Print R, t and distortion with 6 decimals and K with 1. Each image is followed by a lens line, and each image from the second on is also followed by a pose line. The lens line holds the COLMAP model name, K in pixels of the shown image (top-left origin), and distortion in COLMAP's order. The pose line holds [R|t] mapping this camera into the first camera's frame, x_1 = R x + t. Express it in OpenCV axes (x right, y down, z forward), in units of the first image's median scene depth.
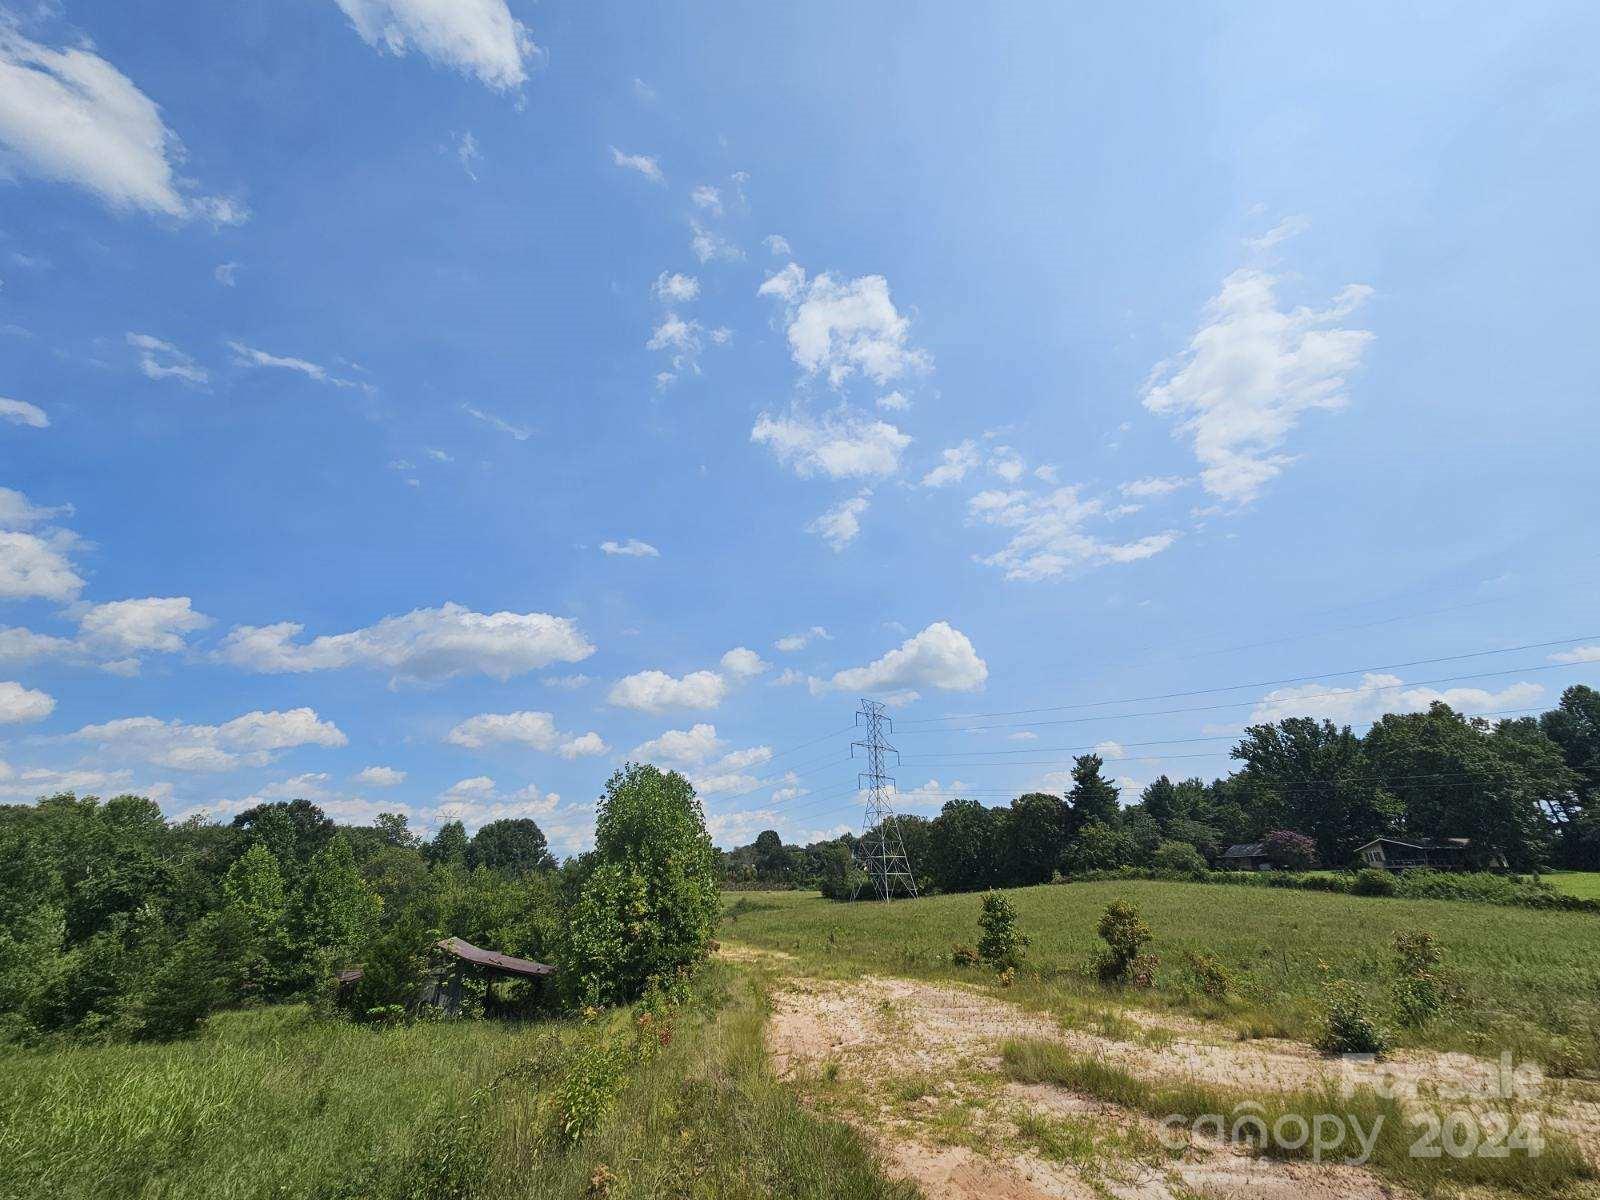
lens RADIAL K [[660.4, 0, 803.6], [0, 660.4, 592.9], [0, 0, 1]] dist [0.001517, -0.000683]
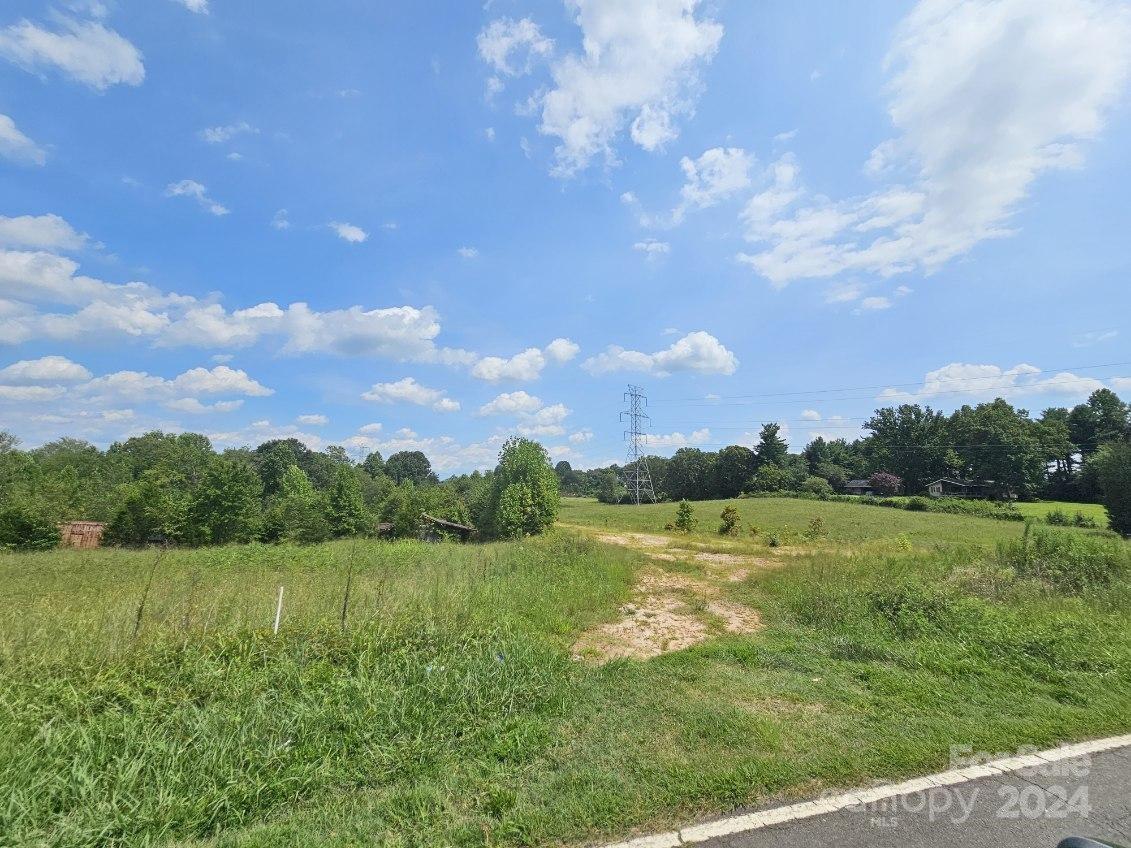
lens RADIAL K [[466.8, 0, 567.3], [0, 466.8, 417.6], [0, 0, 1]] dist [0.001517, -0.000683]
pose [[0.998884, 0.025203, -0.039947, -0.020669], [-0.014342, 0.967655, 0.251871, -0.084616], [0.045002, -0.251017, 0.966936, -0.190146]]
